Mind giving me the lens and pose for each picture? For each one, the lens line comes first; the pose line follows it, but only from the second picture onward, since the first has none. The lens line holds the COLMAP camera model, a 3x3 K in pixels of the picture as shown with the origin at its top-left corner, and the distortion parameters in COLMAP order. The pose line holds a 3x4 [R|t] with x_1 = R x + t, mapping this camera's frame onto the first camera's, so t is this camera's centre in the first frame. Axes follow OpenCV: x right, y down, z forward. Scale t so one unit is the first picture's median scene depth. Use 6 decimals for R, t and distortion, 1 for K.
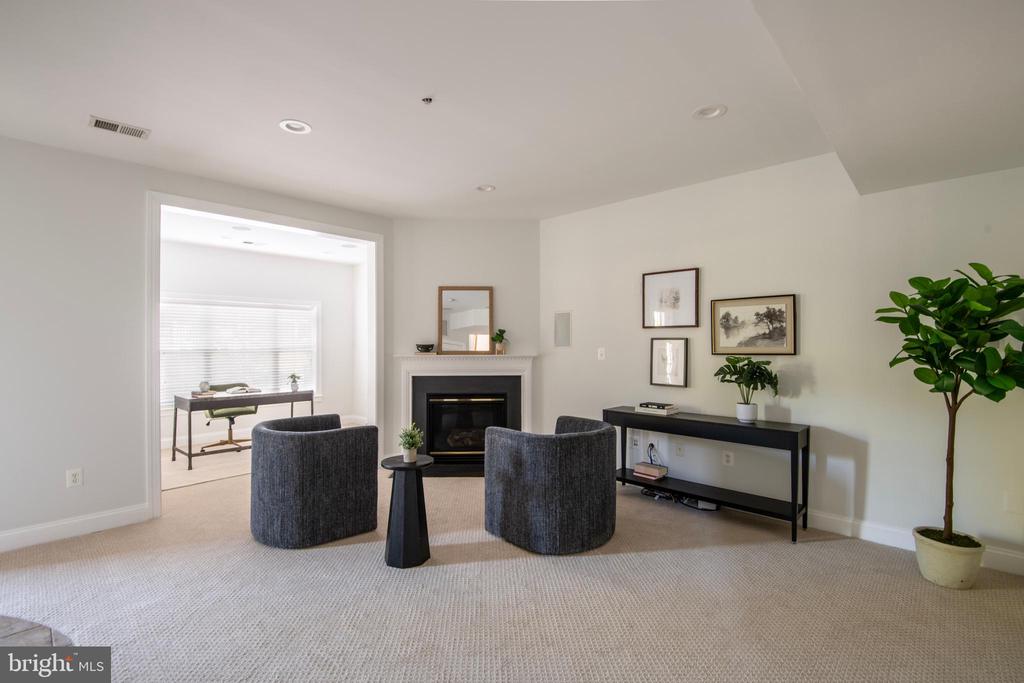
lens RADIAL K [[475.6, 0, 512.0], [0, 475.6, 342.3], [0, 0, 1]] dist [0.001799, -0.000054]
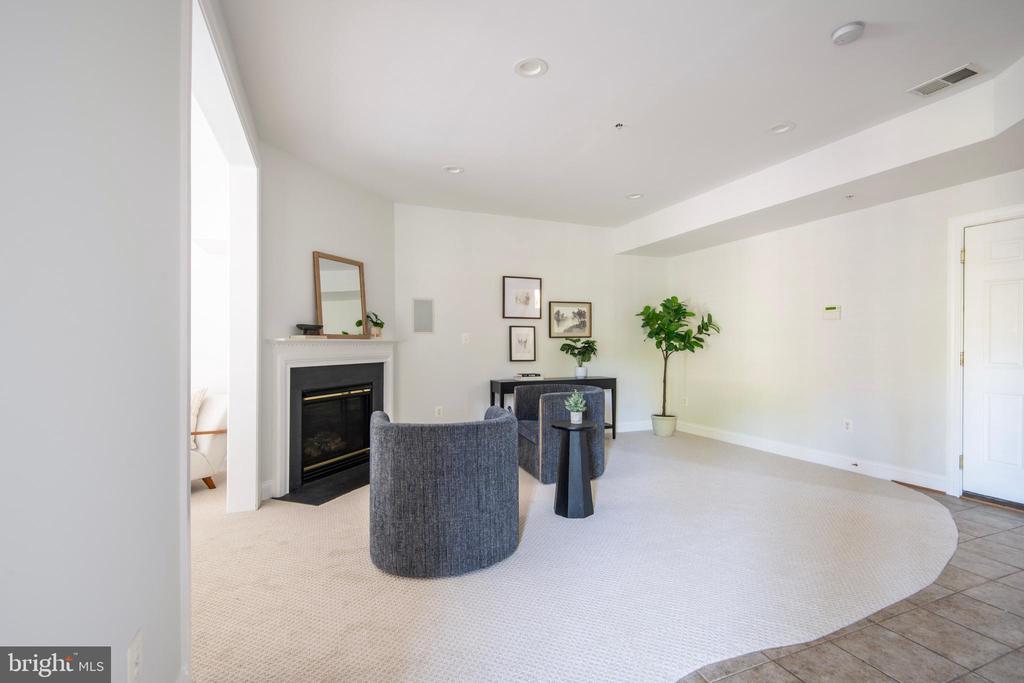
lens RADIAL K [[475.6, 0, 511.7], [0, 475.6, 345.1], [0, 0, 1]] dist [0.001799, -0.000054]
pose [[0.381704, 0.001053, 0.924284, -1.014761], [0.003820, 0.999989, -0.002717, 0.052879], [-0.924277, 0.004568, 0.381696, 0.546487]]
